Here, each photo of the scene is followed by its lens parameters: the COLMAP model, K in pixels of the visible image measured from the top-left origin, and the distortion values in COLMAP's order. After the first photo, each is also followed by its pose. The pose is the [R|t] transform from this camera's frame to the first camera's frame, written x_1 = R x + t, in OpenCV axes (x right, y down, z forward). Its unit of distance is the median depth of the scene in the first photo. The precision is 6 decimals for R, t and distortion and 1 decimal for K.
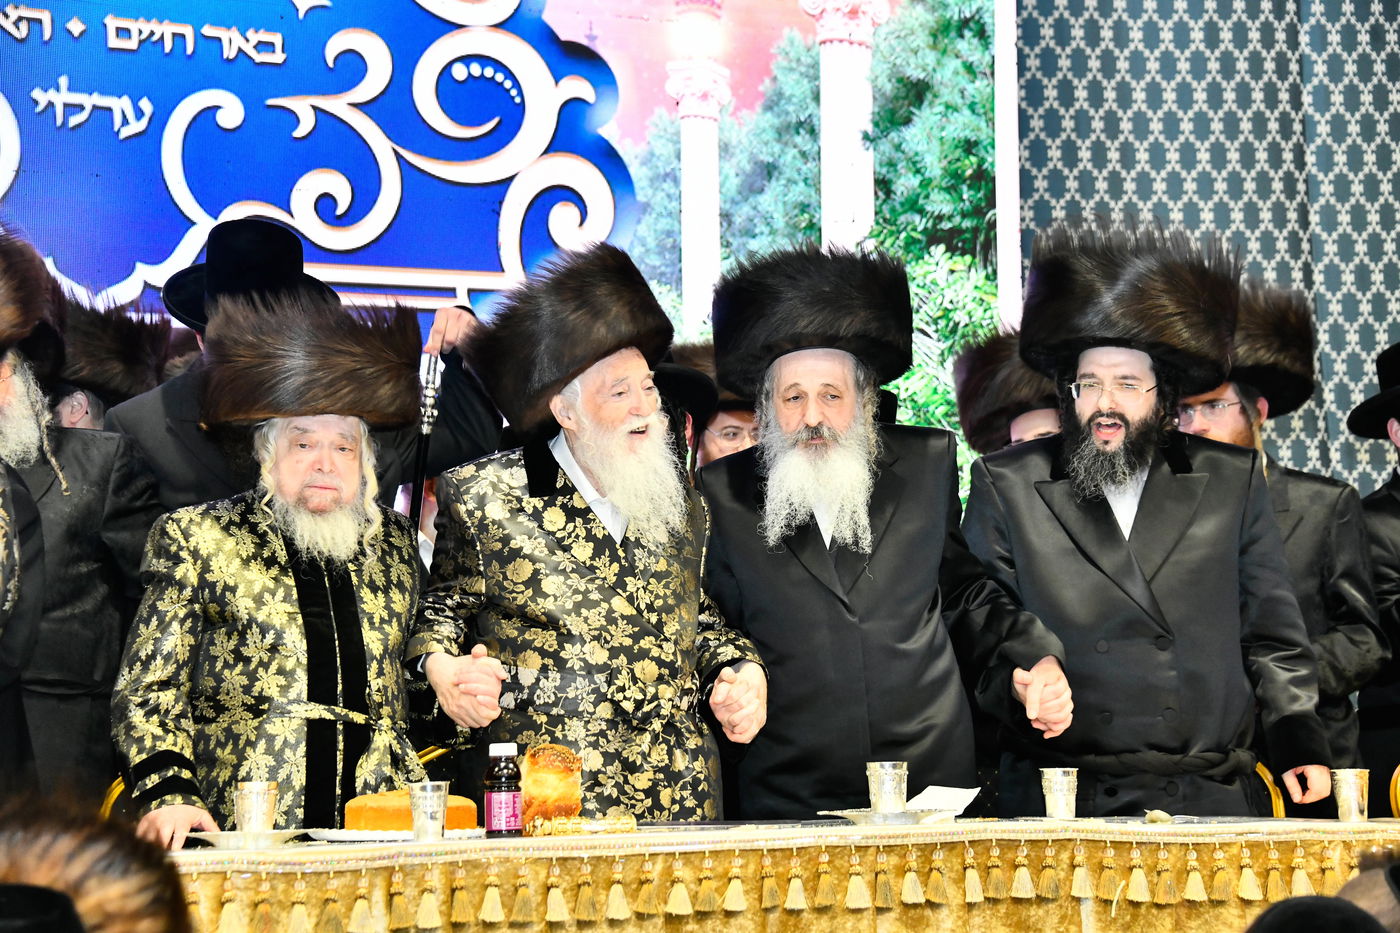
lens RADIAL K [[3559.4, 0, 758.2], [0, 3559.4, 457.7], [0, 0, 1]] dist [0.857362, 0.000000]
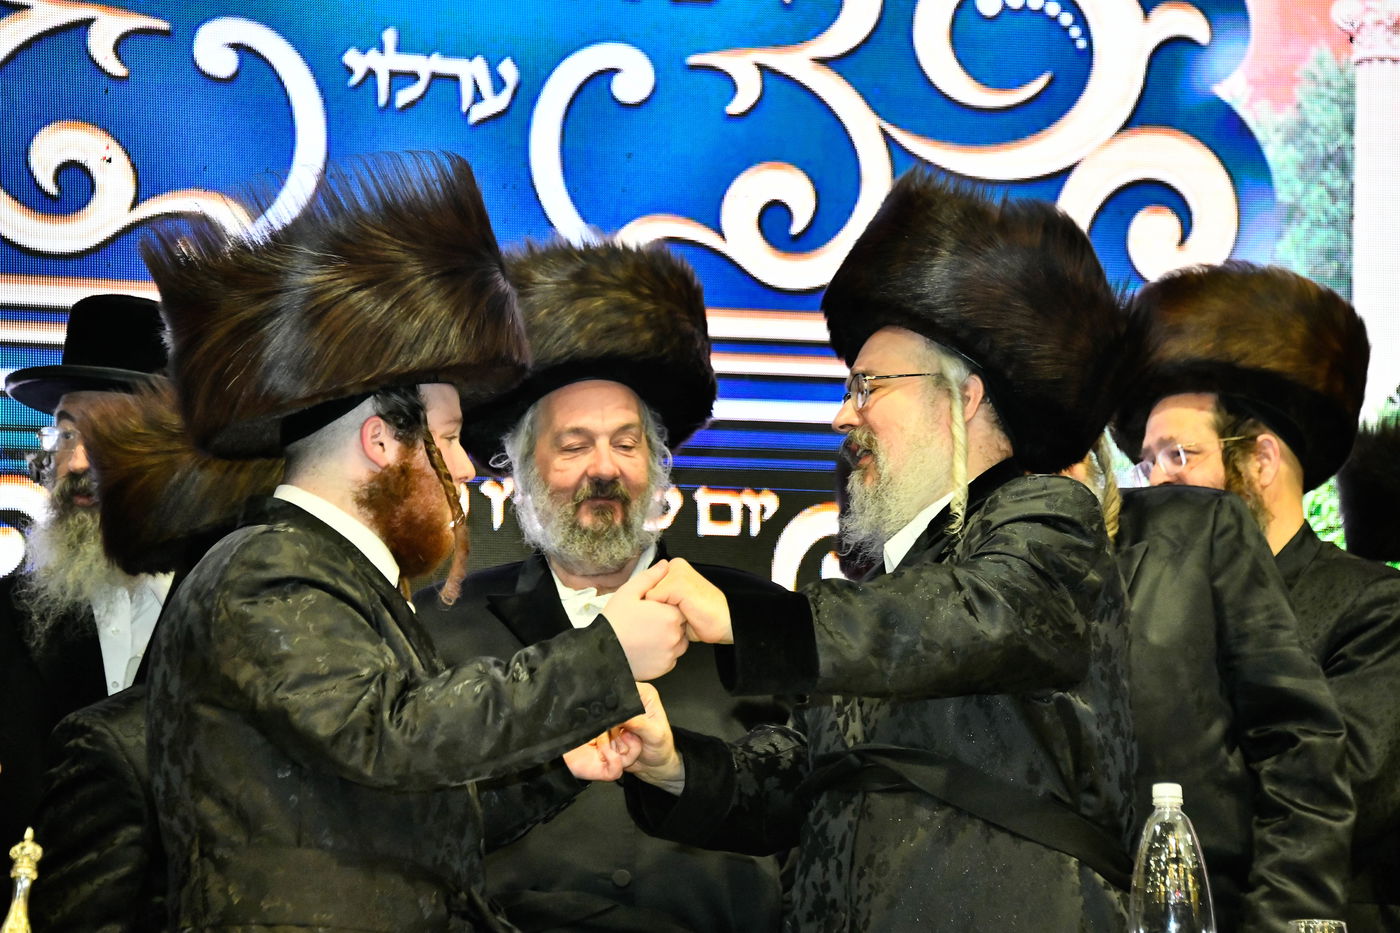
lens RADIAL K [[7588.7, 0, 670.4], [0, 7588.7, 536.2], [0, 0, 1]] dist [1.461110, 0.000000]
pose [[0.991407, 0.003586, -0.130761, 0.039141], [-0.006485, 0.999742, -0.021747, 0.015619], [0.130649, 0.022408, 0.991175, -0.341746]]
